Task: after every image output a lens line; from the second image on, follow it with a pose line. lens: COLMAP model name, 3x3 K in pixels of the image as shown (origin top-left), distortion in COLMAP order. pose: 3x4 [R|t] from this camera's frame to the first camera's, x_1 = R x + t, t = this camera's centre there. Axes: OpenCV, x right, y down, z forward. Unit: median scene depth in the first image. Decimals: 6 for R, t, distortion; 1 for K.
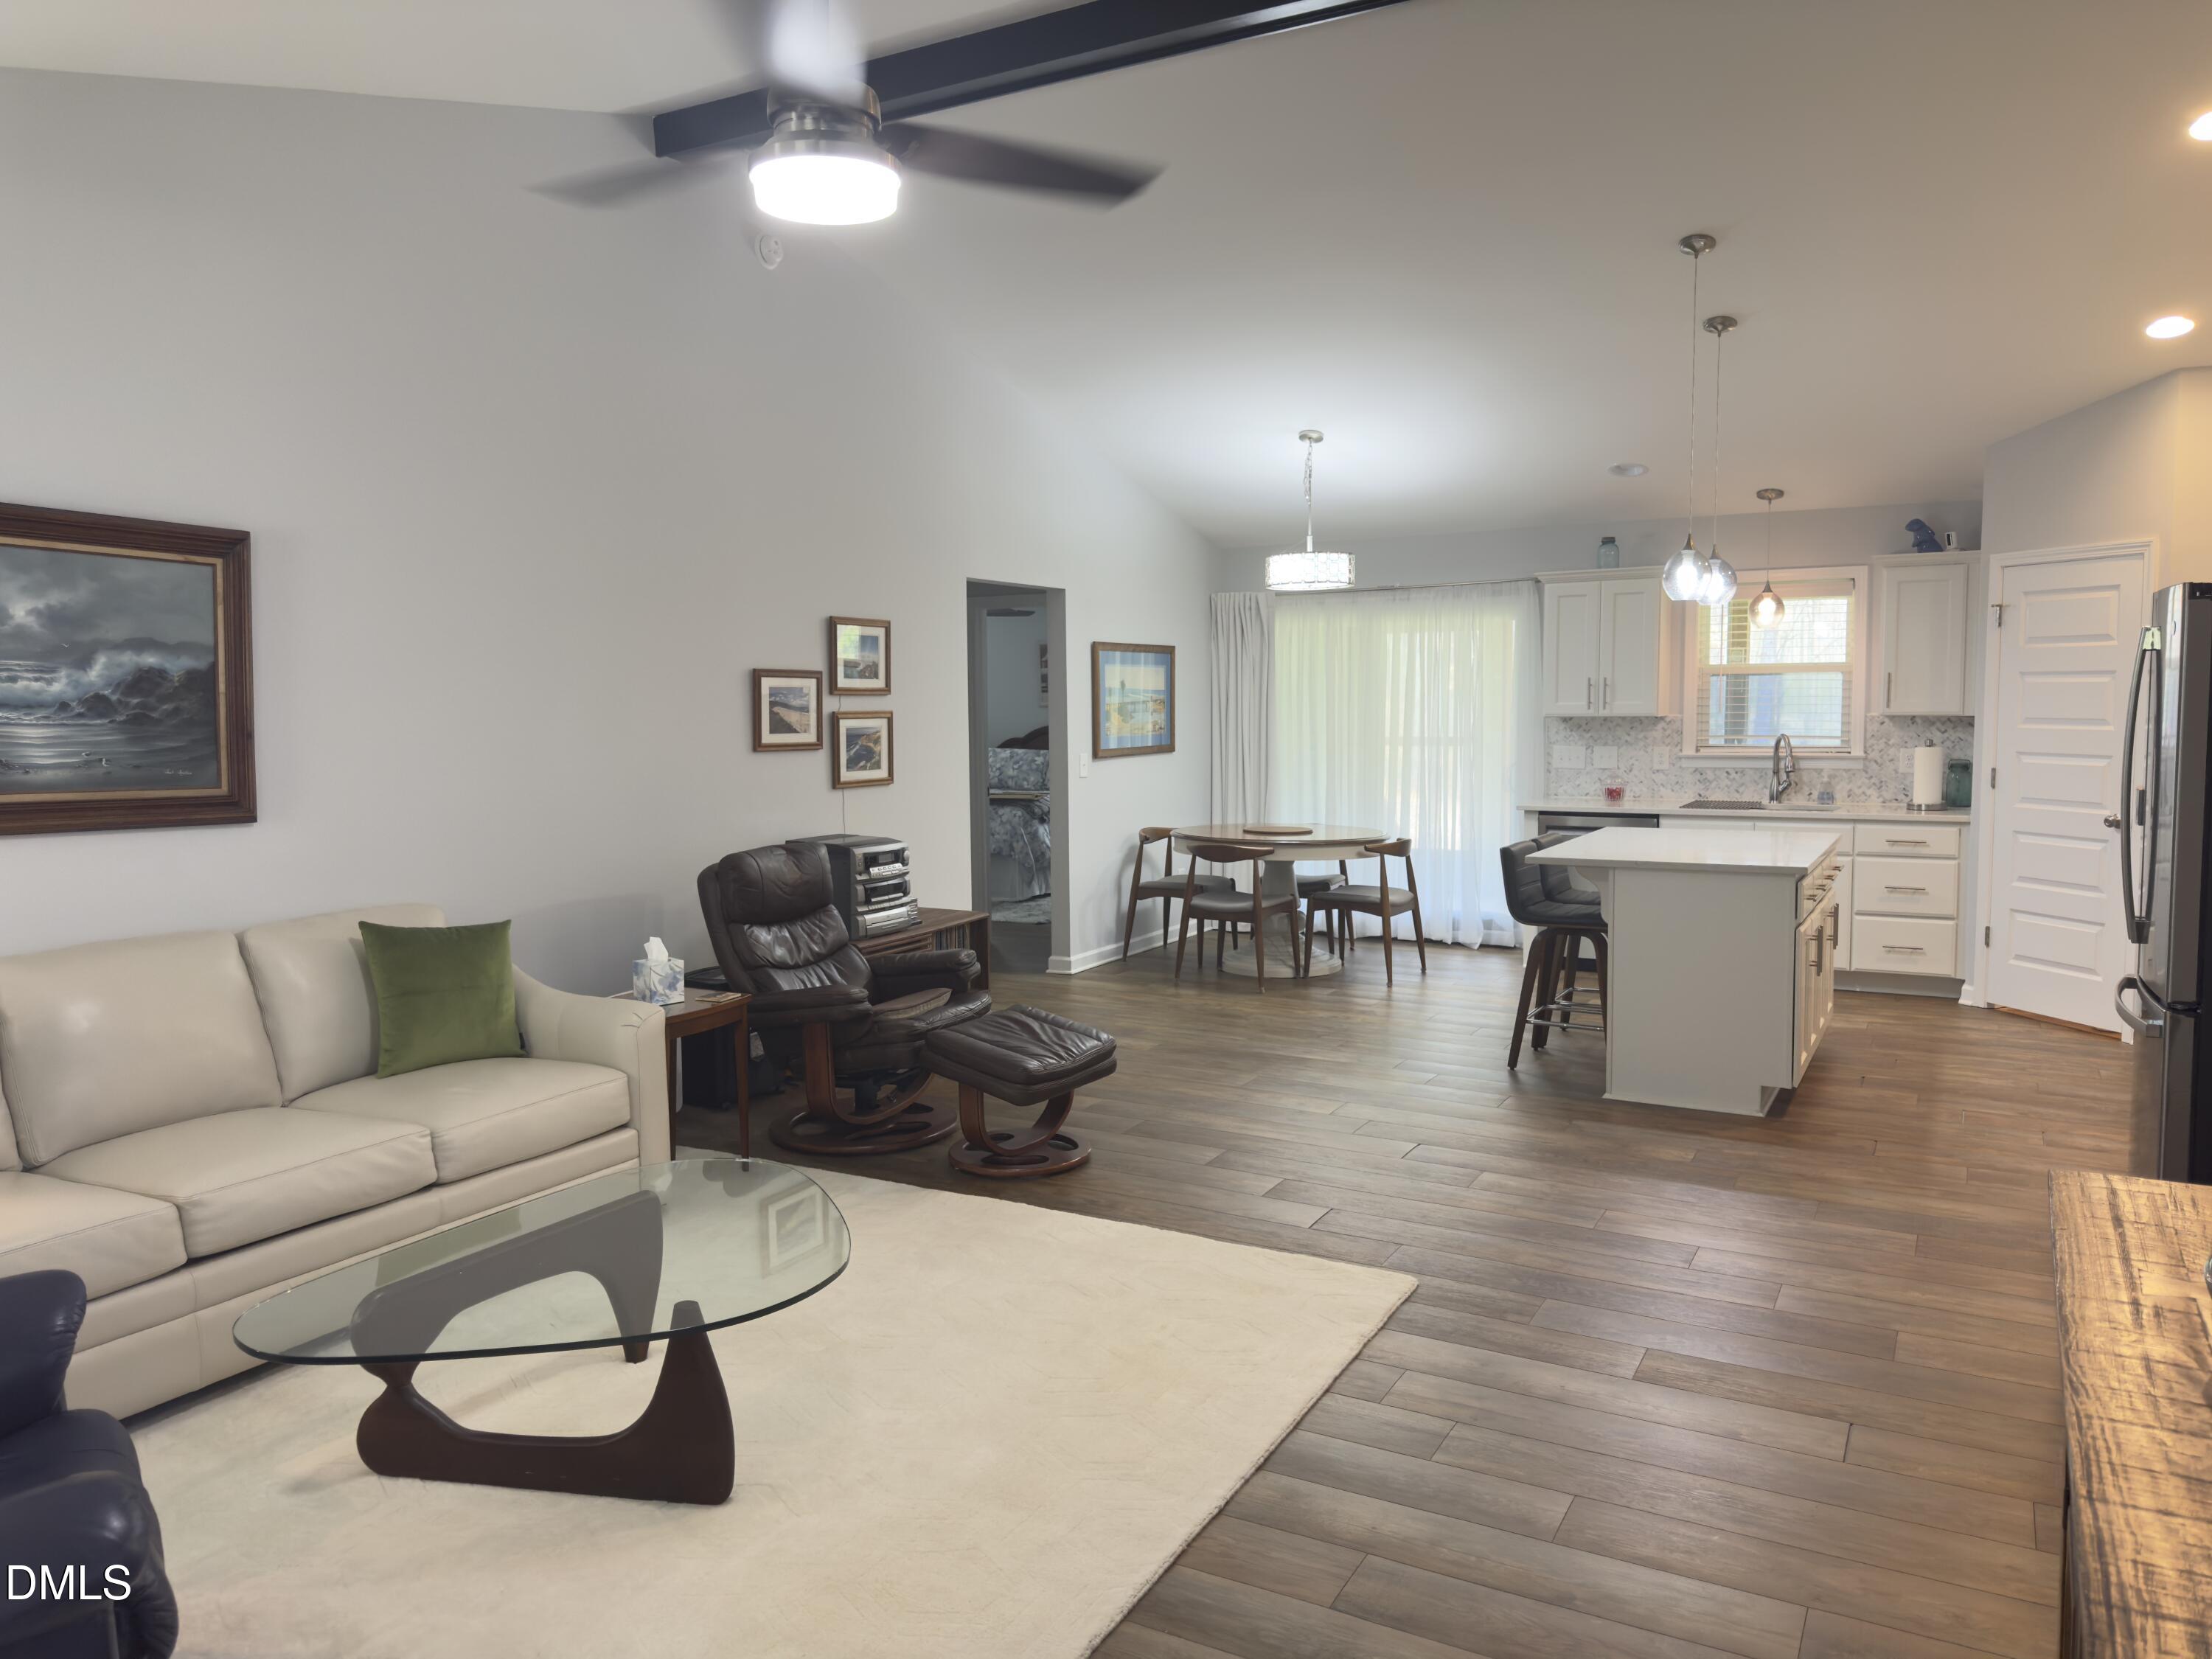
lens RADIAL K [[1546.0, 0, 1106.0], [0, 1546.0, 843.1], [0, 0, 1]] dist [0.032456, -0.033021]
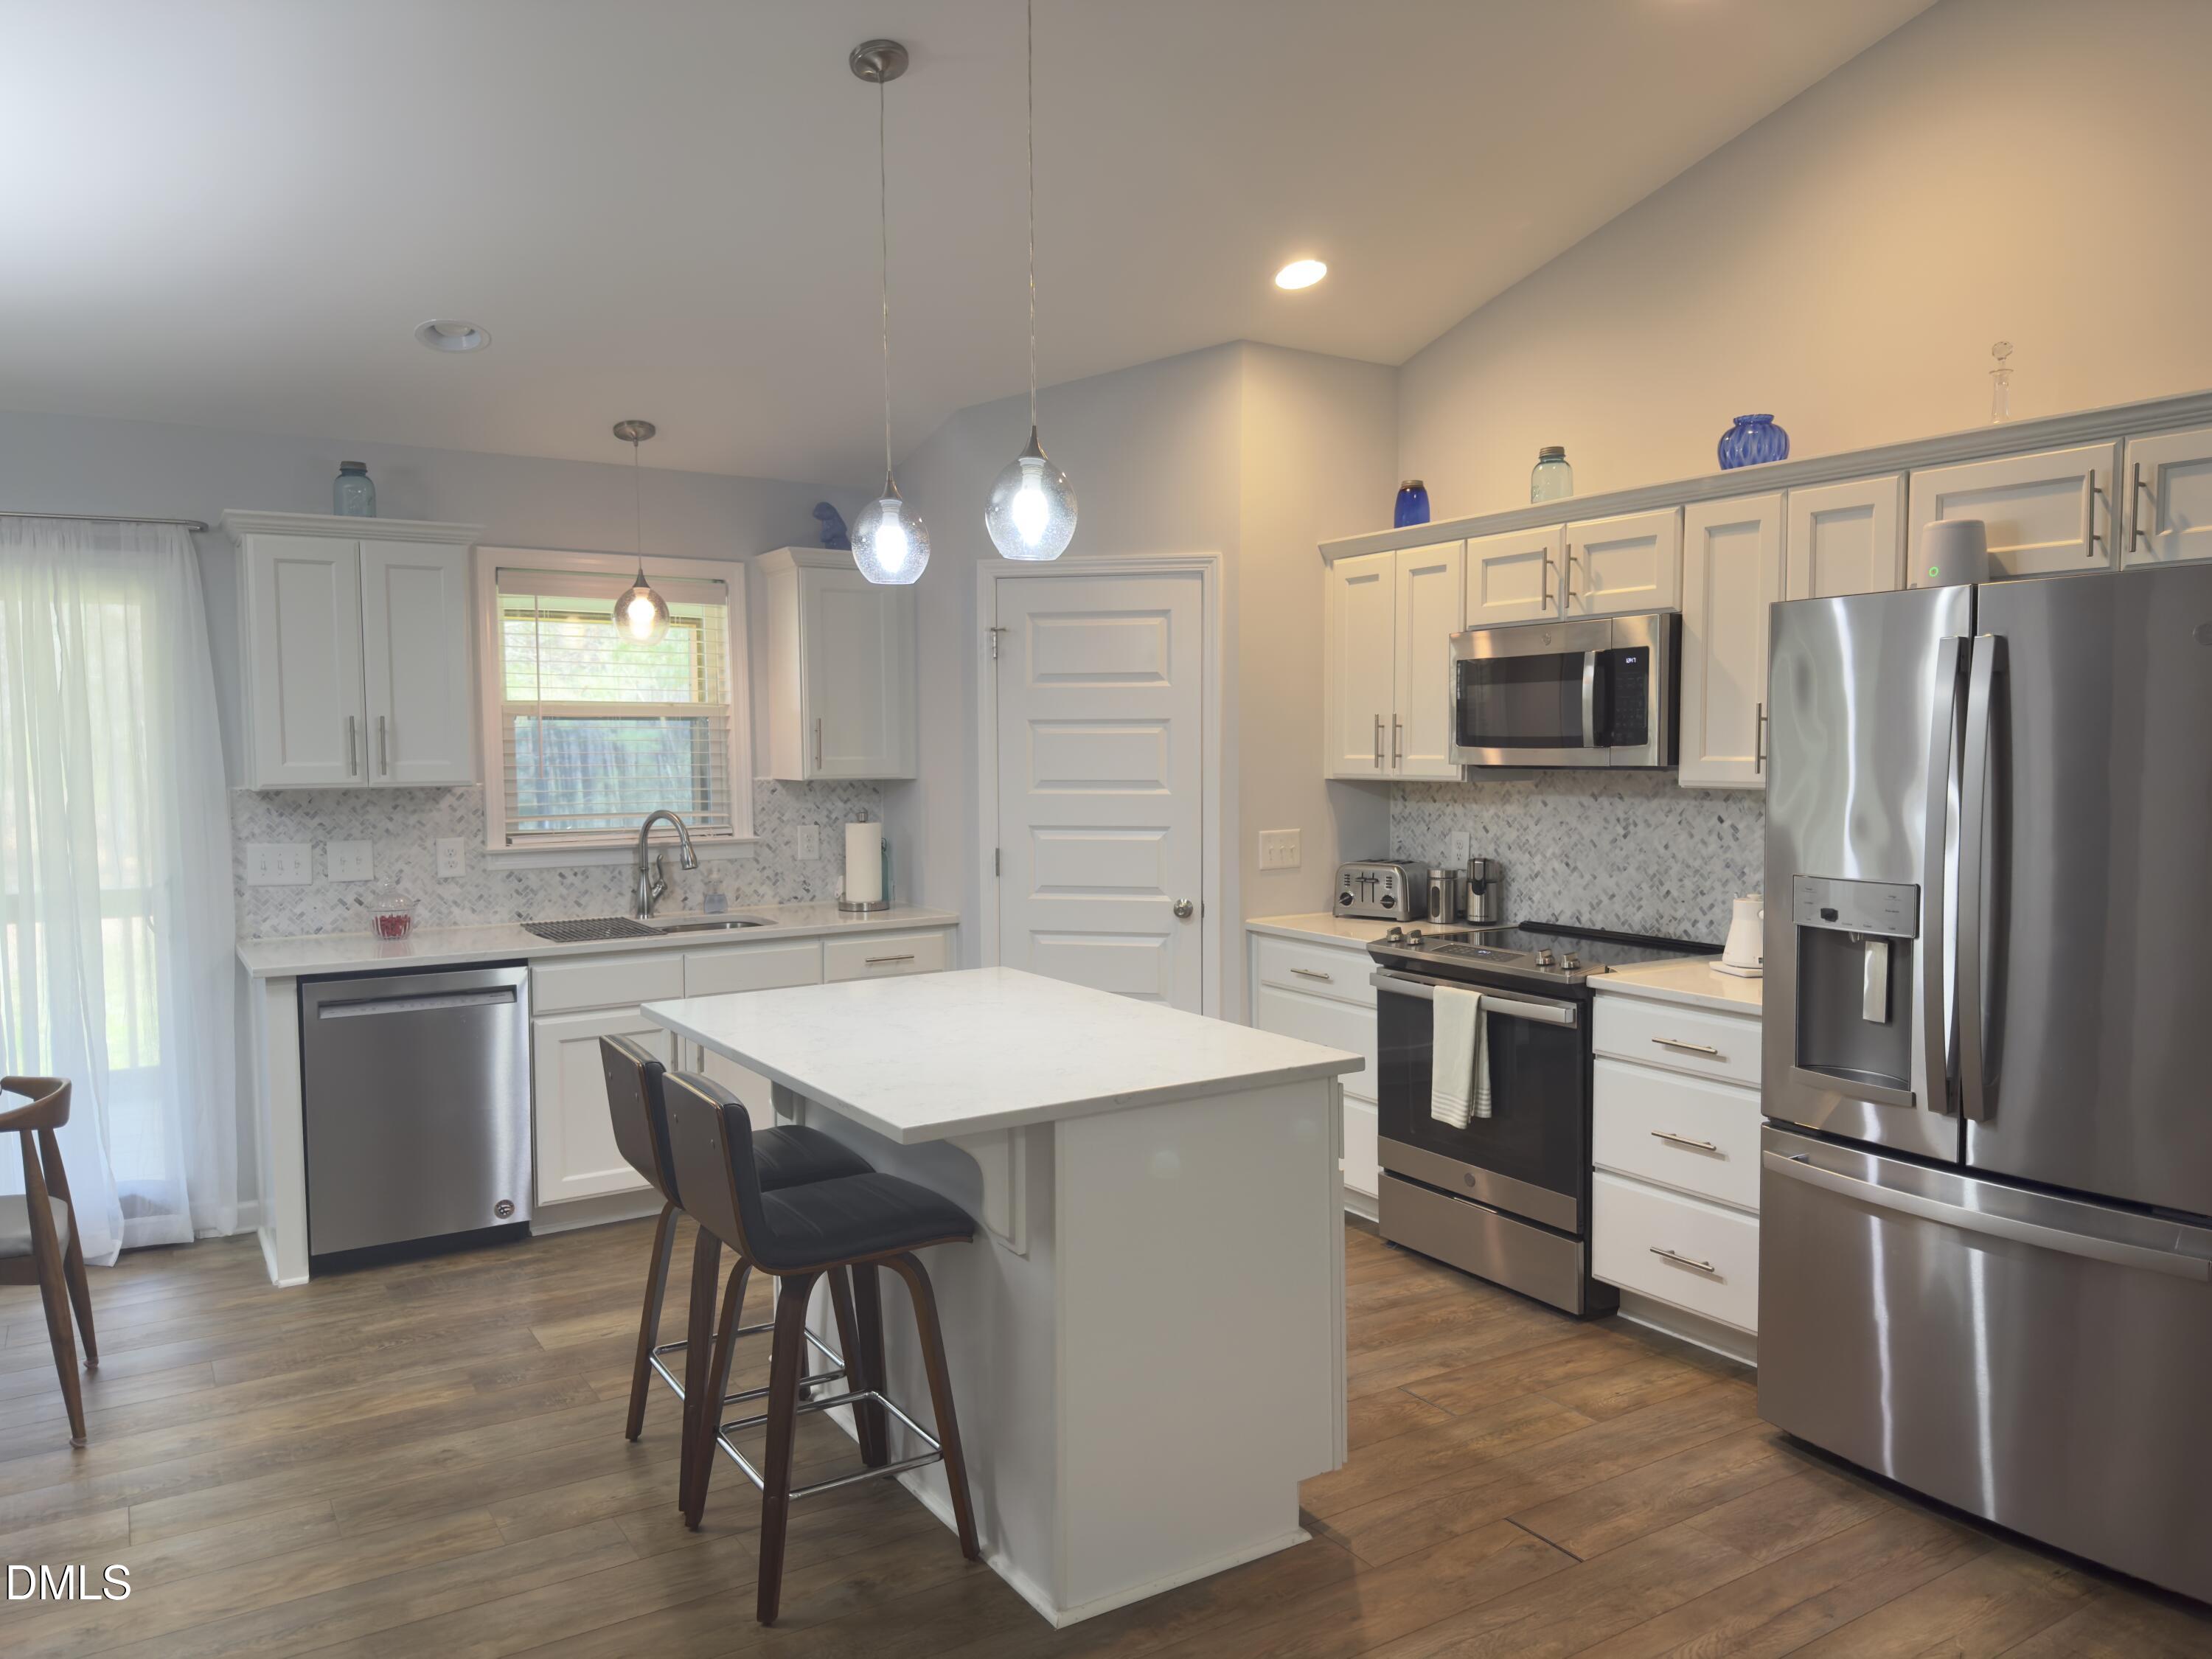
lens RADIAL K [[1546.0, 0, 1102.9], [0, 1546.0, 849.3], [0, 0, 1]] dist [0.032456, -0.033021]
pose [[0.473442, -0.054053, 0.879165, -0.043636], [0.084565, 0.996294, 0.015715, -0.048539], [-0.876756, 0.066906, 0.476258, 0.530611]]
